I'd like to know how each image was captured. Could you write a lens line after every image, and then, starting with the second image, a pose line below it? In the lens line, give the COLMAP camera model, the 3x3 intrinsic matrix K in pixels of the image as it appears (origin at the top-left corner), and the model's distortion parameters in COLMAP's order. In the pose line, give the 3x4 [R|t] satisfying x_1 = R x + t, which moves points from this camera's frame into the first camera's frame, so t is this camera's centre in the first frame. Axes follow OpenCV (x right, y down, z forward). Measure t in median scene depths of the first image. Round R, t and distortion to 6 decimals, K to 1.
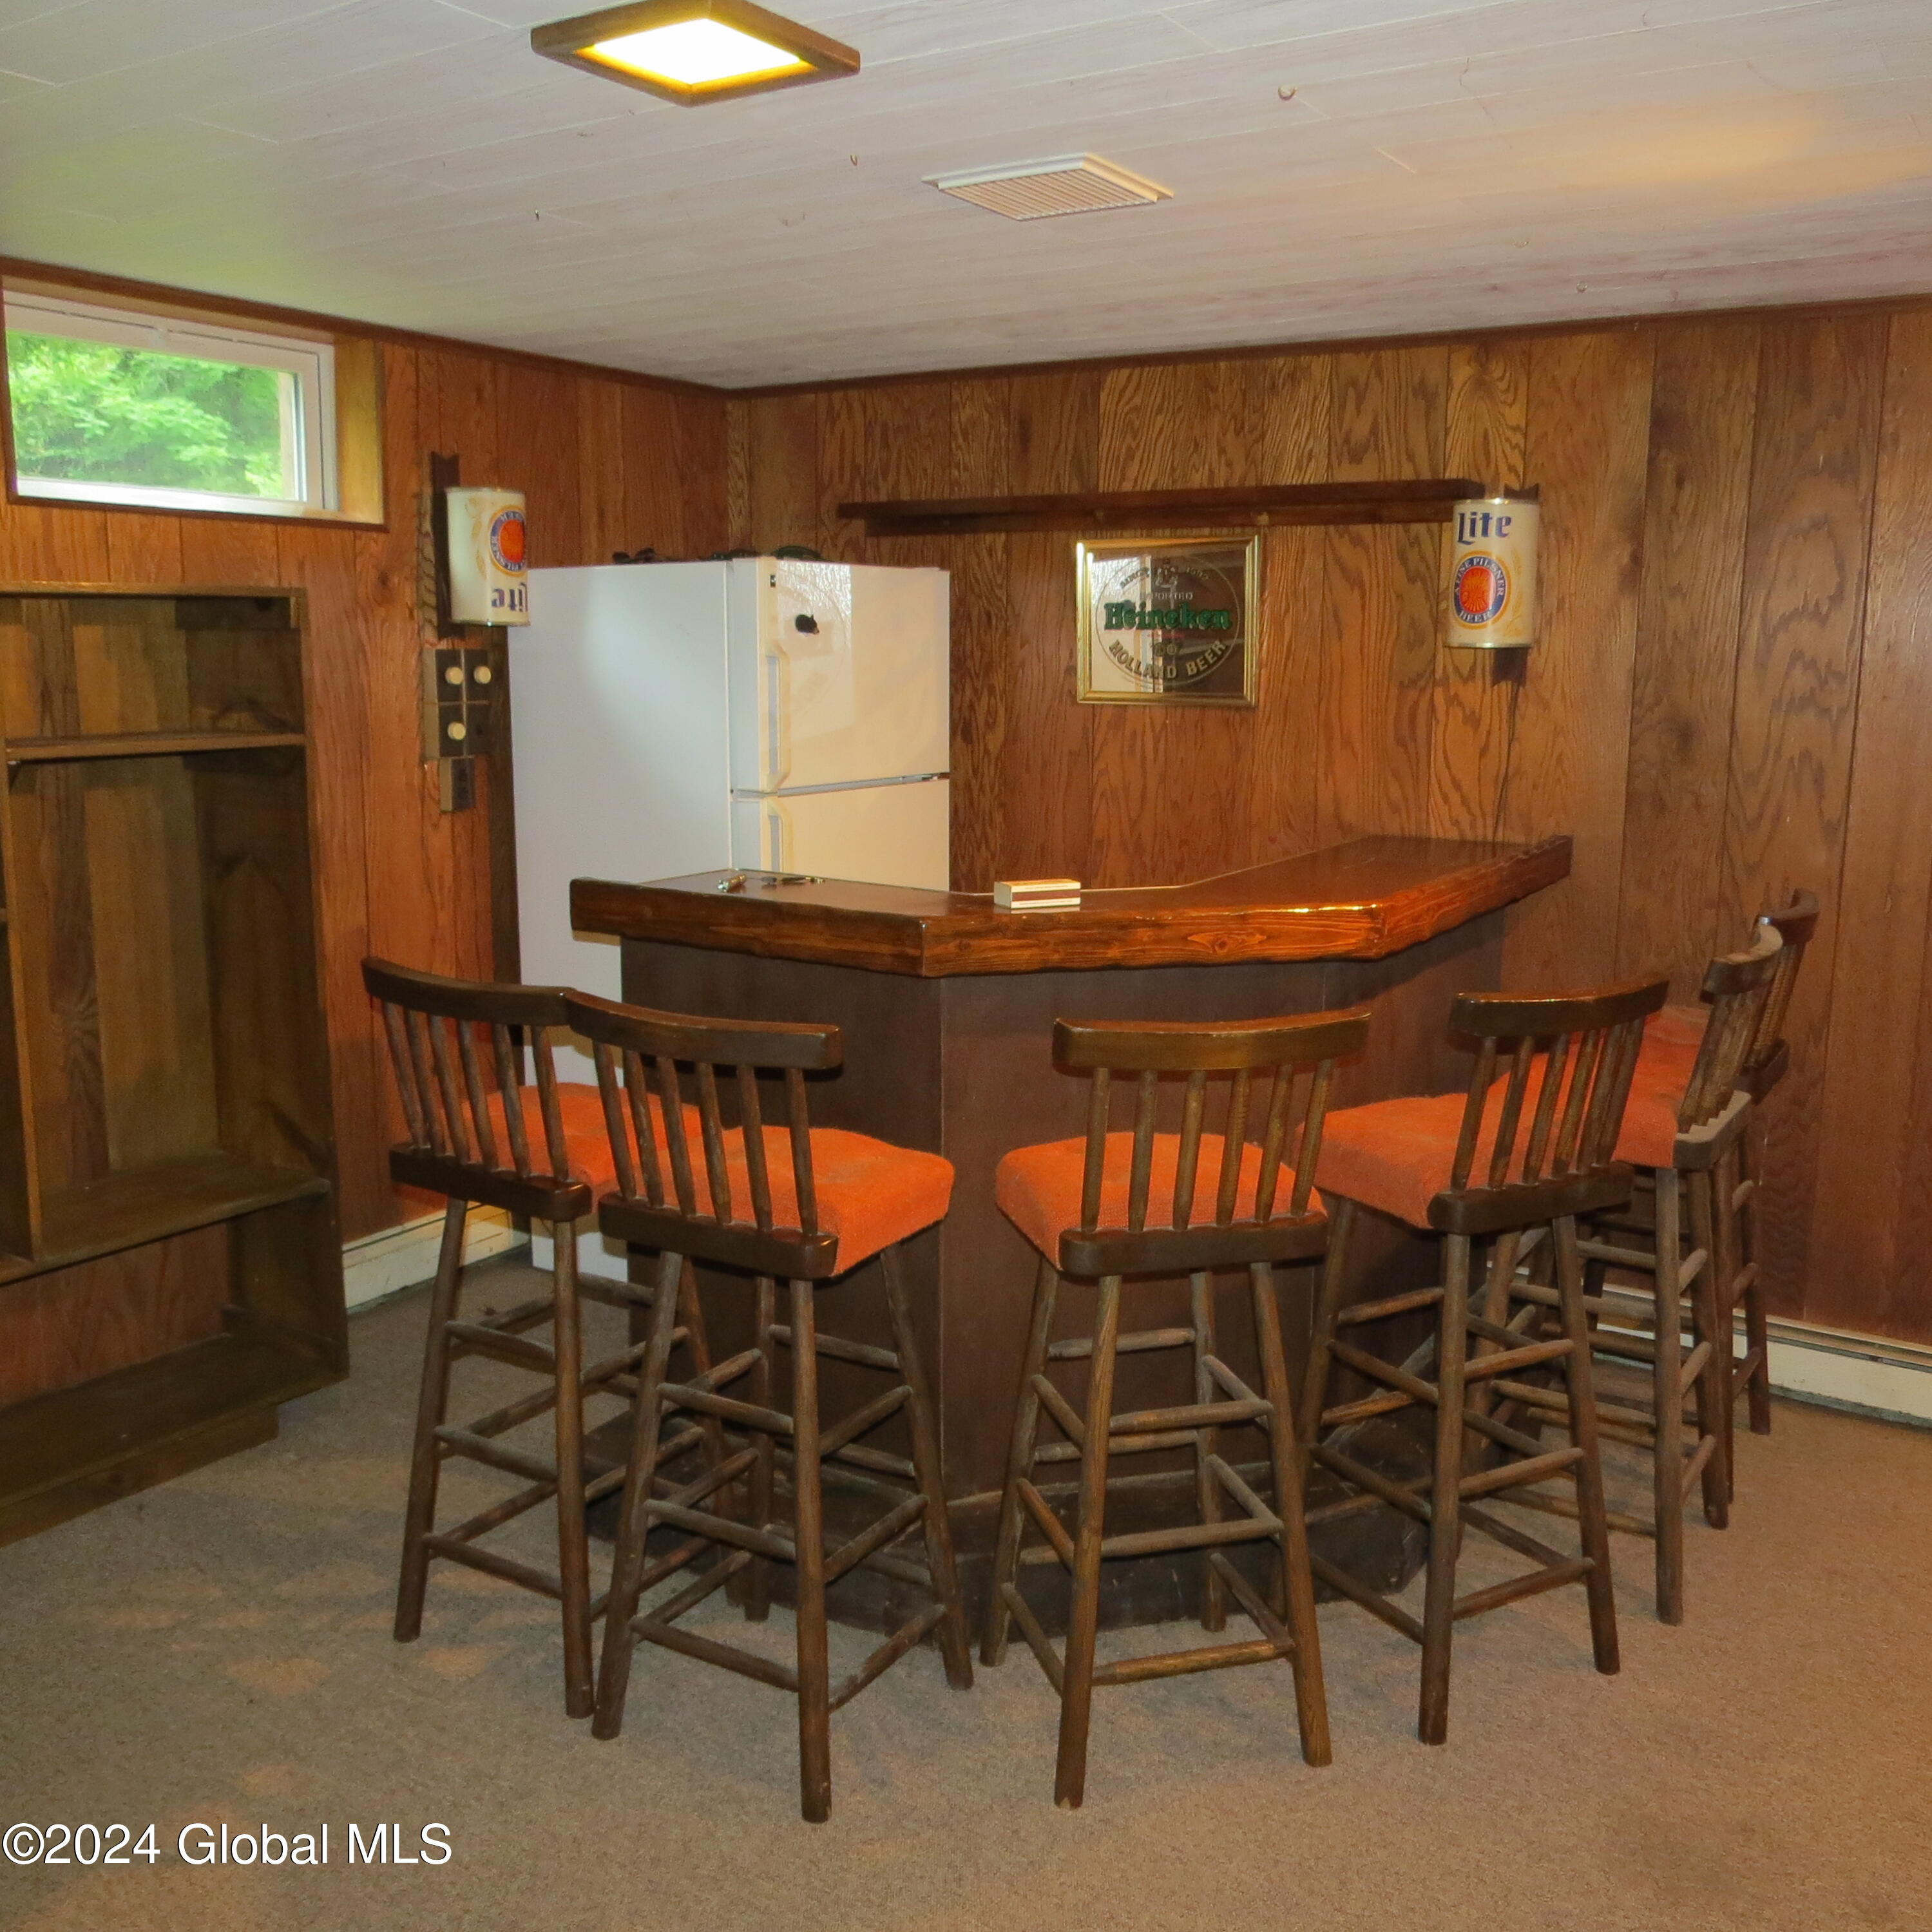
lens RADIAL K [[1877.2, 0, 964.5], [0, 1877.2, 953.2], [0, 0, 1]] dist [-0.021488, 0.000000]
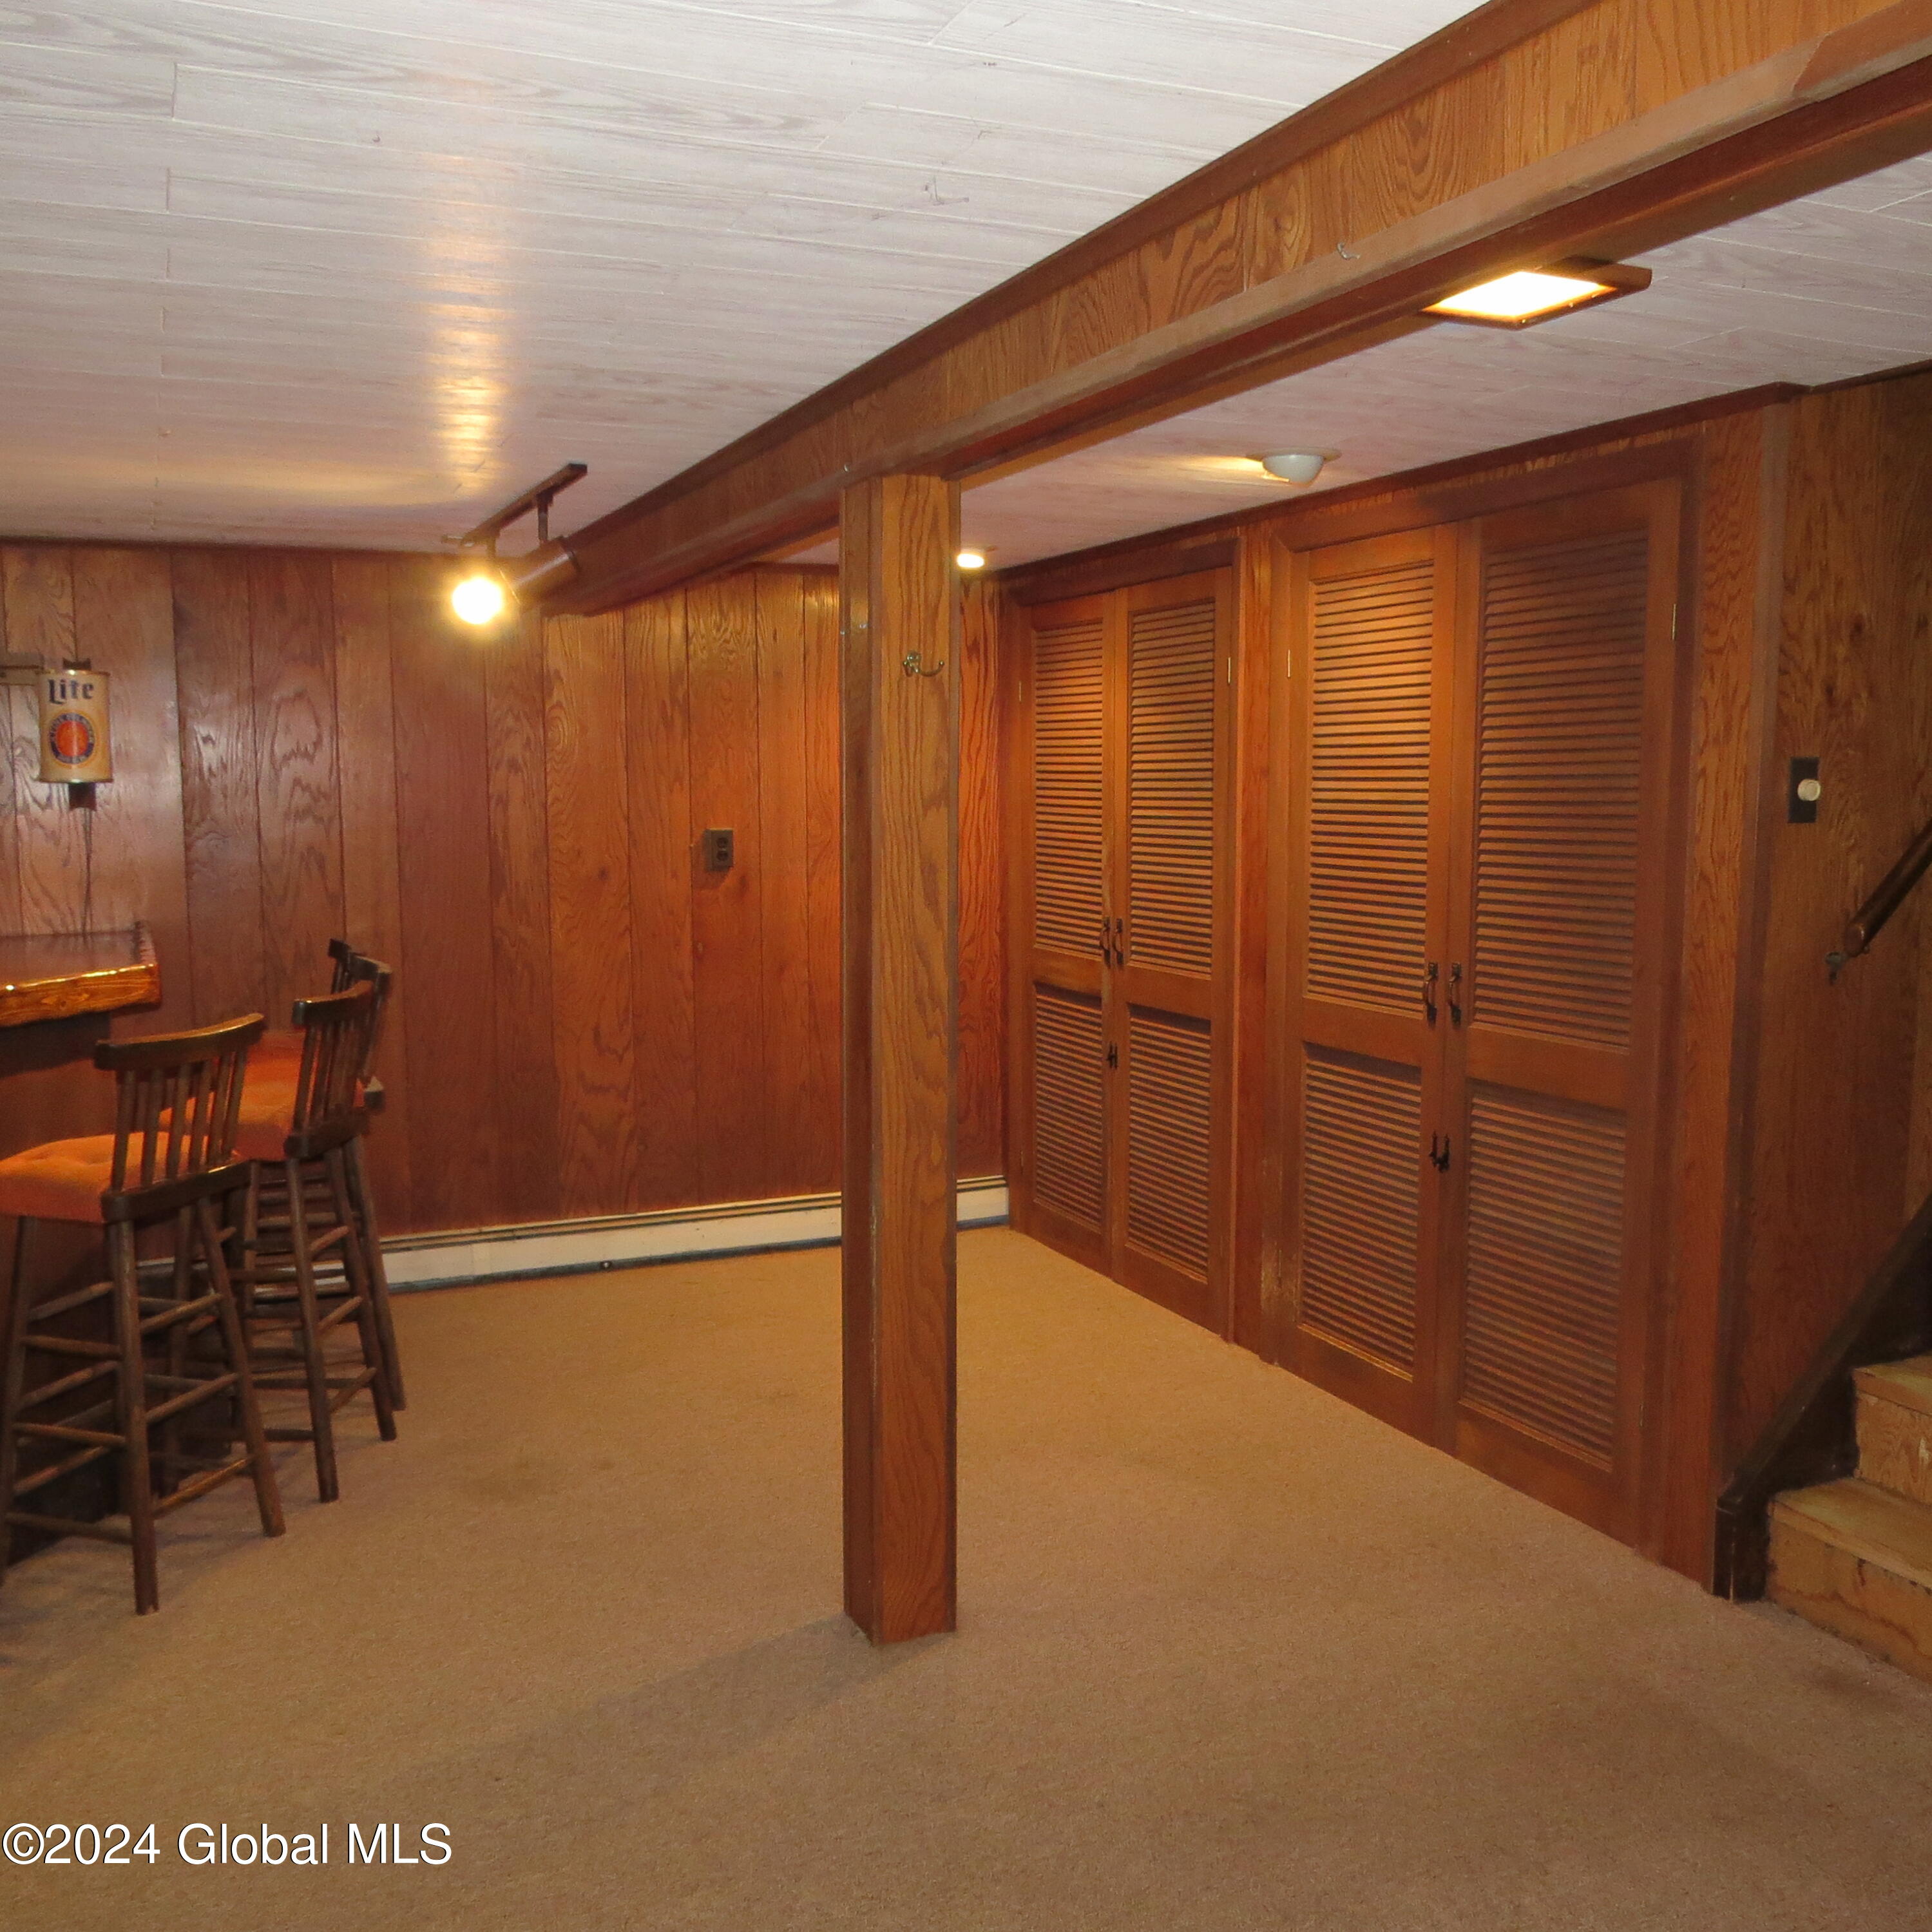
lens RADIAL K [[1877.2, 0, 964.0], [0, 1877.2, 968.4], [0, 0, 1]] dist [-0.021488, 0.000000]
pose [[0.543955, -0.102312, 0.832854, -0.495219], [0.152271, 0.988095, 0.021932, 0.031282], [-0.825183, 0.114889, 0.553058, -0.219684]]
